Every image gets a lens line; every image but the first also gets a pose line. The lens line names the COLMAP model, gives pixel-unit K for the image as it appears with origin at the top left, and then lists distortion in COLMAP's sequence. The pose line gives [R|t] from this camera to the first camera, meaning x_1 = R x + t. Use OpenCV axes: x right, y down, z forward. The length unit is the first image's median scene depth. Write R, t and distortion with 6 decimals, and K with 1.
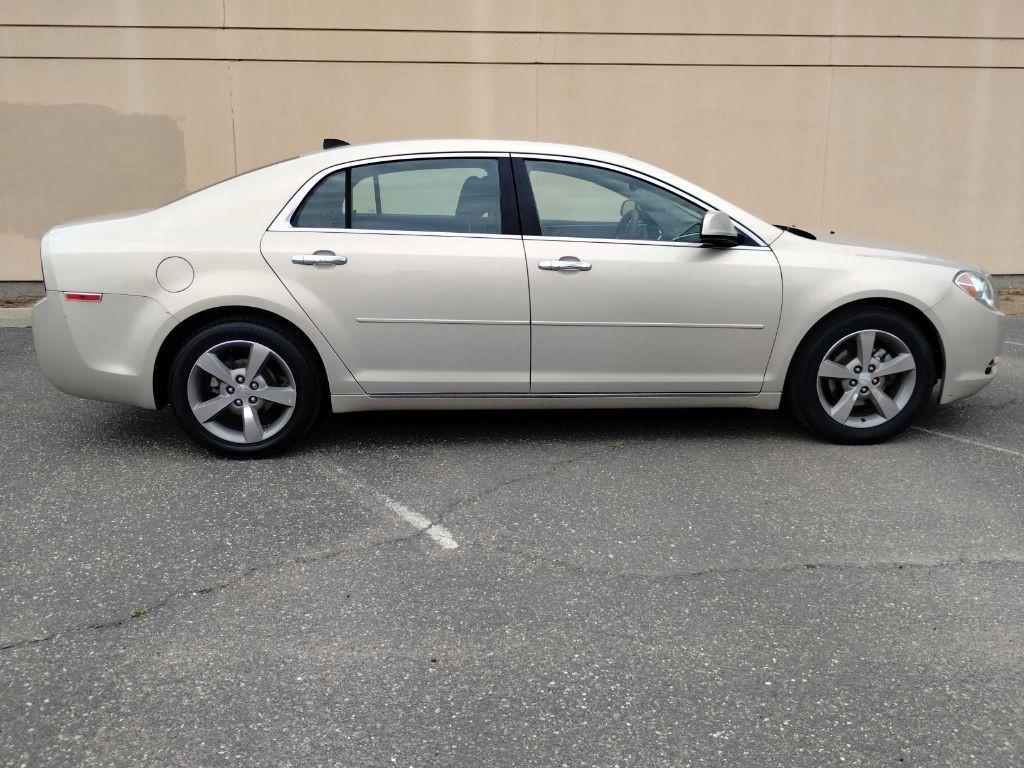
lens RADIAL K [[863.4, 0, 513.3], [0, 863.4, 360.1], [0, 0, 1]] dist [0.061983, -0.093847]
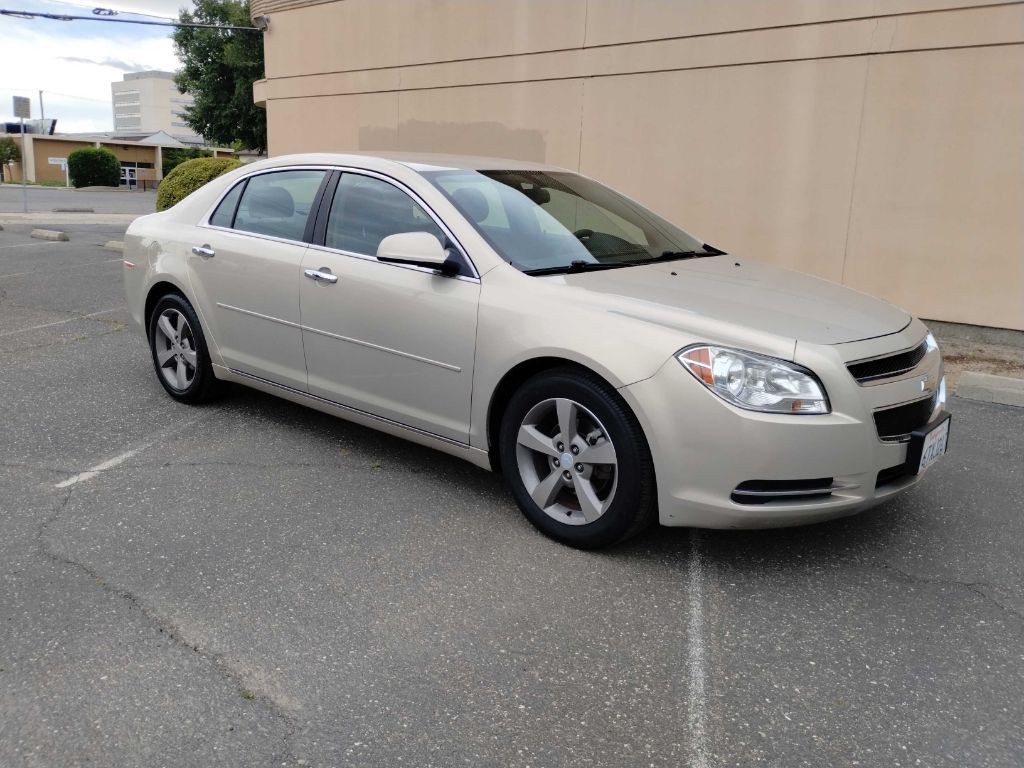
lens RADIAL K [[860.0, 0, 514.7], [0, 860.0, 368.6], [0, 0, 1]] dist [0.060567, -0.084860]
pose [[0.698172, 0.169737, -0.695518, 0.898626], [-0.167129, 0.983288, 0.072198, -0.108240], [0.696149, 0.065835, 0.714872, 0.415596]]
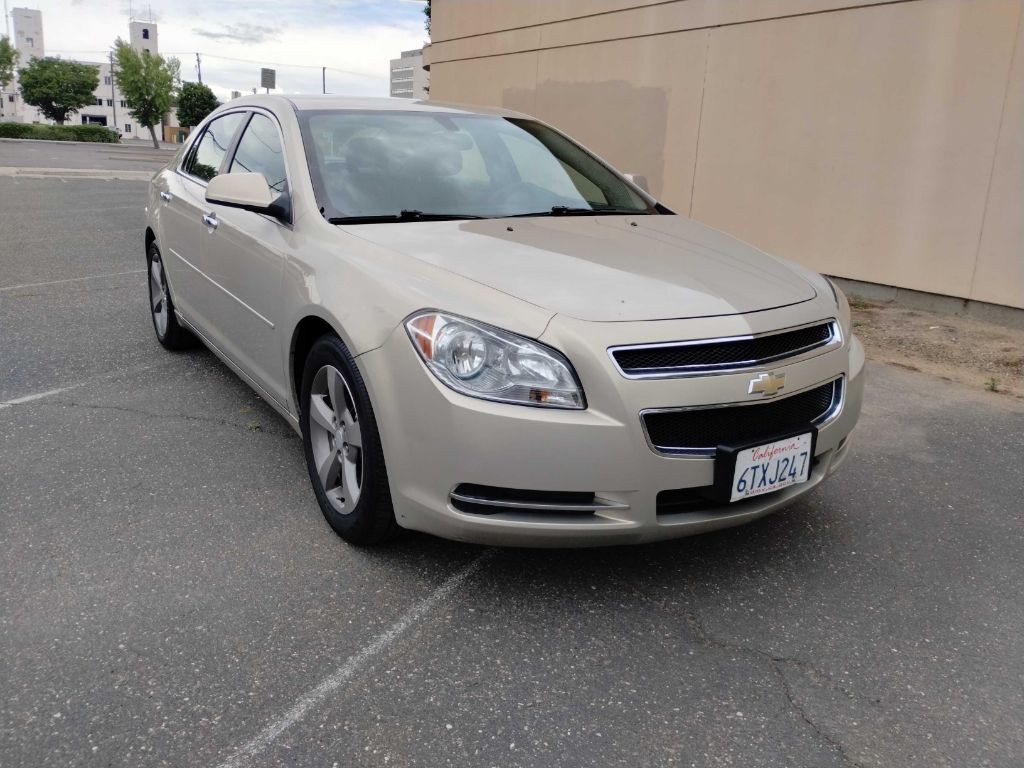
lens RADIAL K [[862.5, 0, 513.9], [0, 862.5, 355.1], [0, 0, 1]] dist [0.064799, -0.084855]
pose [[0.470064, 0.224791, -0.853527, 1.028659], [-0.212700, 0.967376, 0.137634, -0.162477], [0.856620, 0.116849, 0.502542, 0.778885]]
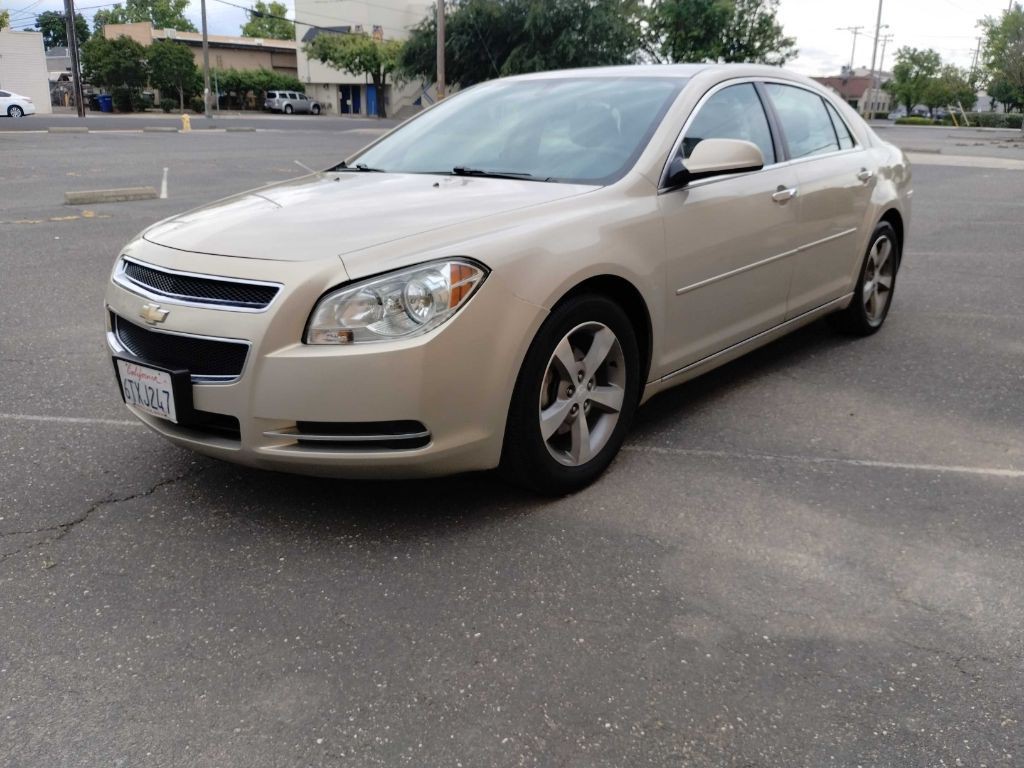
lens RADIAL K [[860.0, 0, 514.7], [0, 860.0, 368.6], [0, 0, 1]] dist [0.060567, -0.084860]
pose [[-0.691096, 0.197551, -0.695241, 0.883115], [-0.152764, 0.900264, 0.407661, -0.355632], [0.706434, 0.387941, -0.591990, 1.768280]]
